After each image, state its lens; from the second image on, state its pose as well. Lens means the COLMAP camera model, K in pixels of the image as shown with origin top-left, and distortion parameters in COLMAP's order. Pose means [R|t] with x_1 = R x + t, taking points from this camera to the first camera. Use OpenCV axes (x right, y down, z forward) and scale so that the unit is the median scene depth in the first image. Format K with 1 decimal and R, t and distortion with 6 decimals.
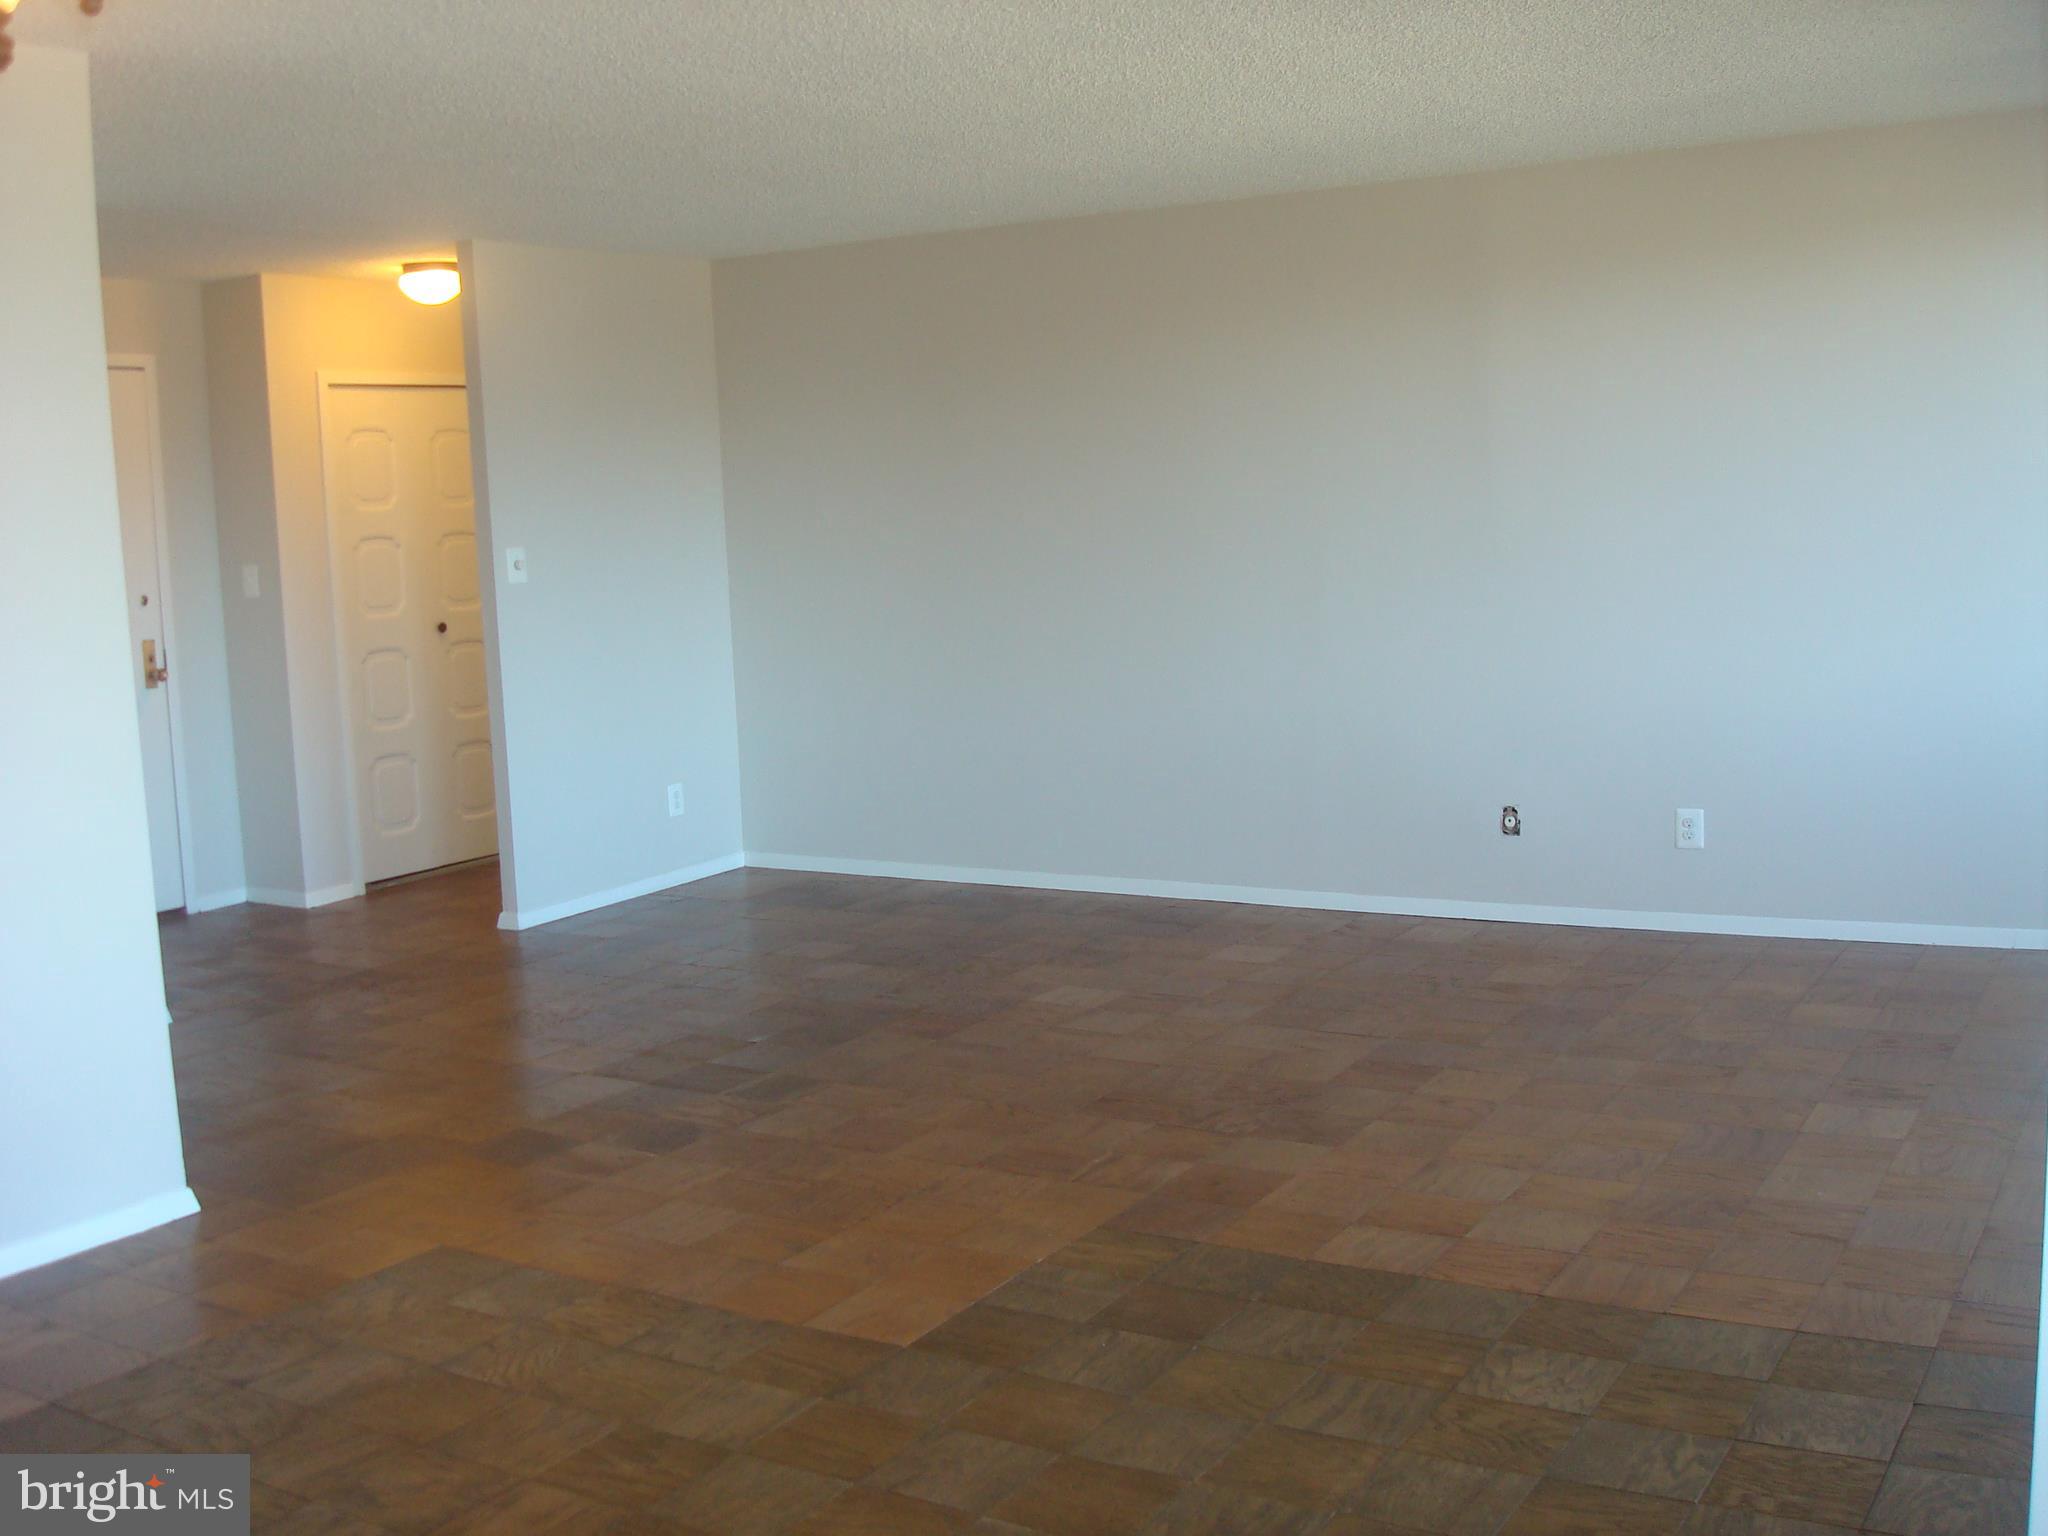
lens RADIAL K [[2079.3, 0, 1024.0], [0, 2079.3, 768.0], [0, 0, 1]] dist [-0.100234, -0.050195]
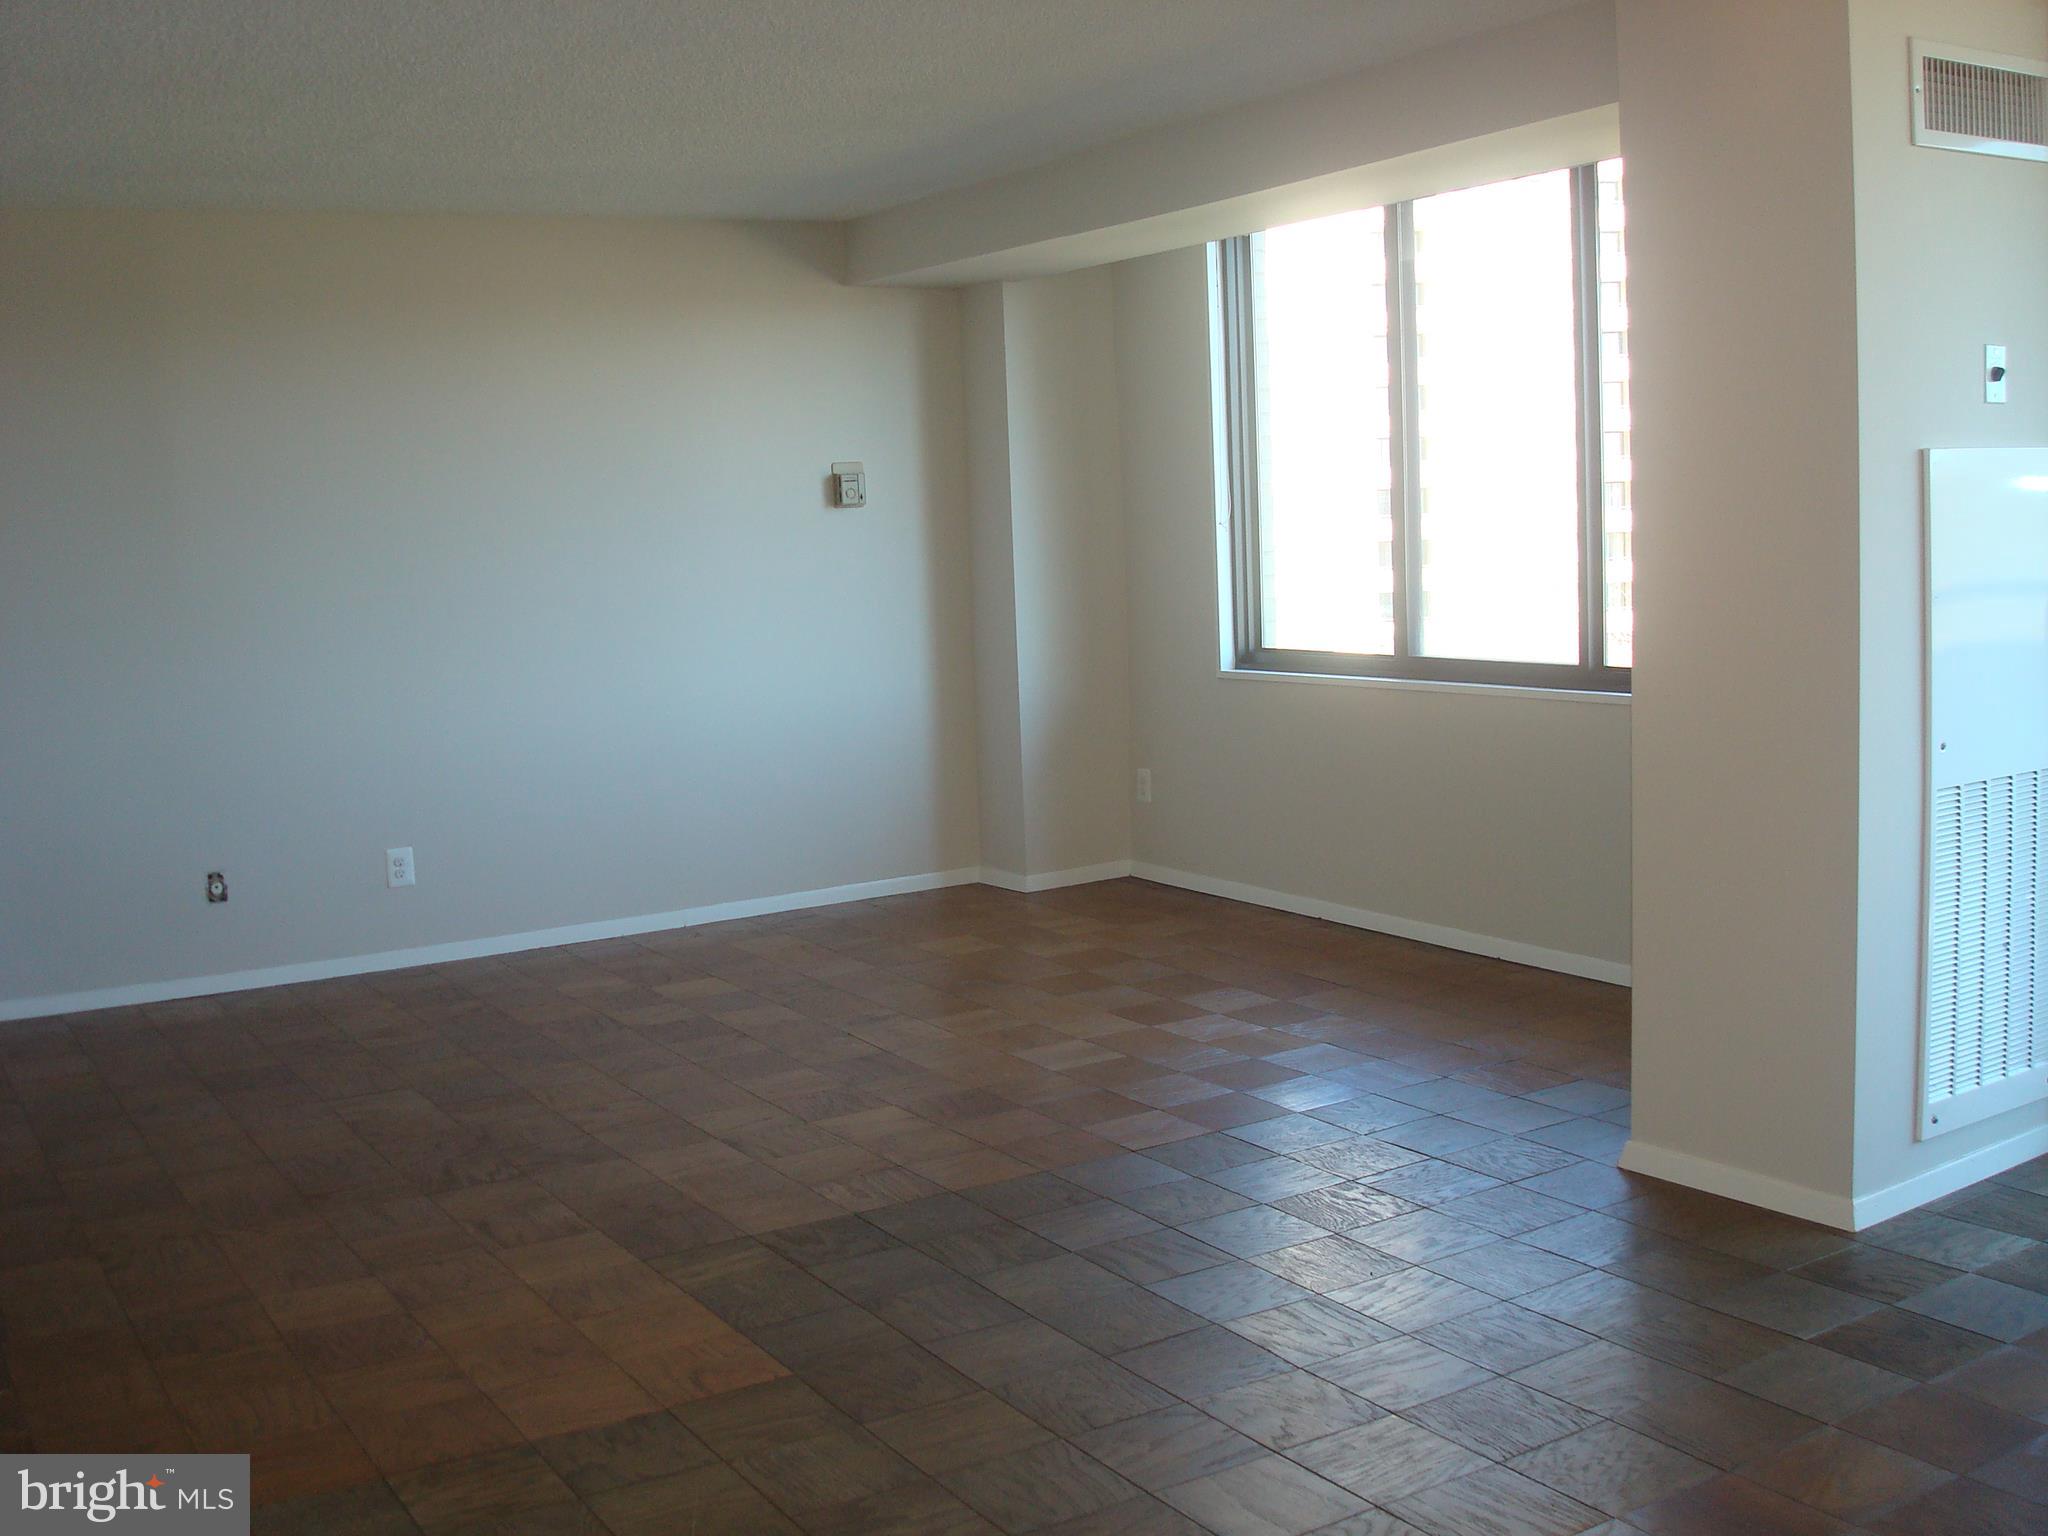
lens RADIAL K [[2079.3, 0, 1024.0], [0, 2079.3, 768.0], [0, 0, 1]] dist [-0.100234, -0.050195]
pose [[0.457845, -0.074444, 0.885910, -0.448685], [0.124453, 0.992043, 0.019044, -0.000831], [-0.880278, 0.101536, 0.463467, 0.236856]]
